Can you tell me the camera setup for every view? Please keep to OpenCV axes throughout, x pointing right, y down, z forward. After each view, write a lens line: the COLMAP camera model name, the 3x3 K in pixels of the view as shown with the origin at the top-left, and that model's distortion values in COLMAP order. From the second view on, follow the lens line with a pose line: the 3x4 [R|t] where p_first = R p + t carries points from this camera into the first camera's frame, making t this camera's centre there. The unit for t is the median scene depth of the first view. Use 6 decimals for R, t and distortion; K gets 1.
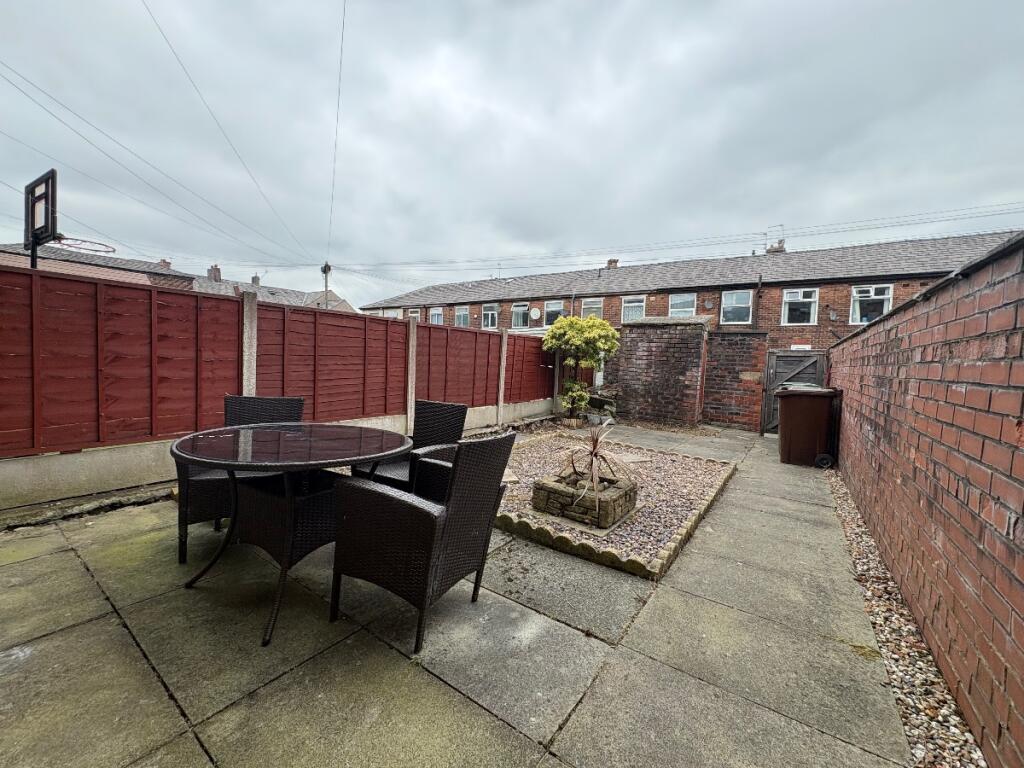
lens RADIAL K [[408.0, 0, 508.9], [0, 408.0, 378.3], [0, 0, 1]] dist [0.002776, 0.000174]
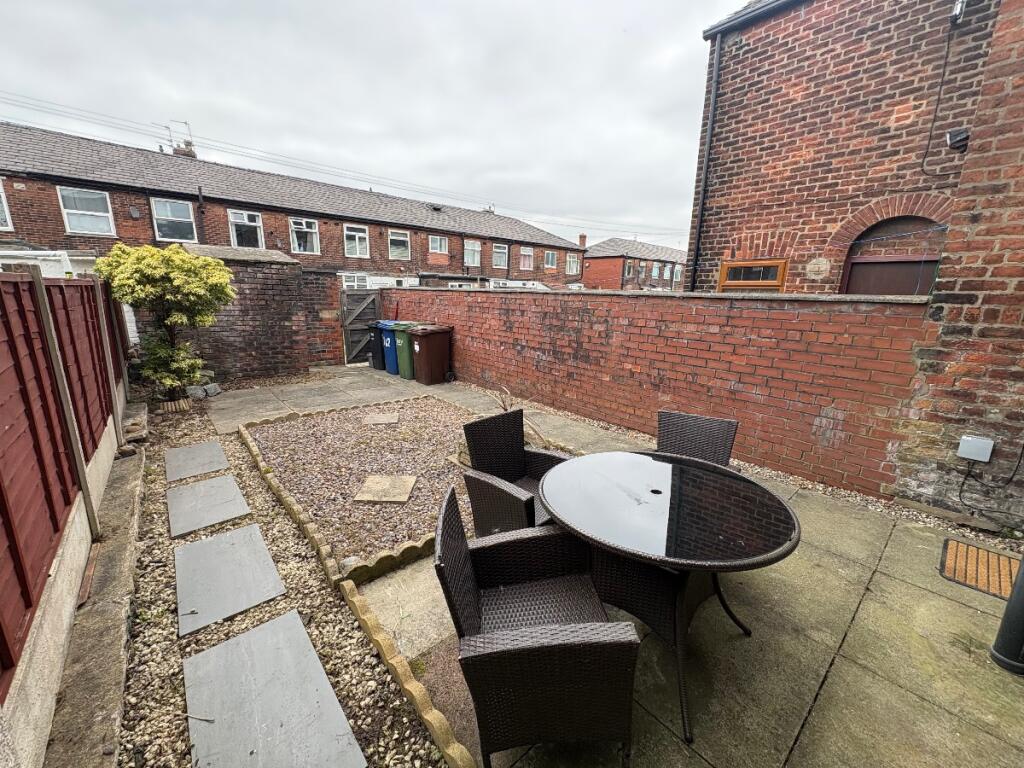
lens RADIAL K [[408.0, 0, 508.6], [0, 408.0, 384.3], [0, 0, 1]] dist [0.002776, 0.000174]
pose [[0.243930, -0.246900, 0.937837, -0.338094], [0.033427, 0.968615, 0.246308, -0.075440], [-0.969217, -0.028733, 0.244527, 0.277756]]
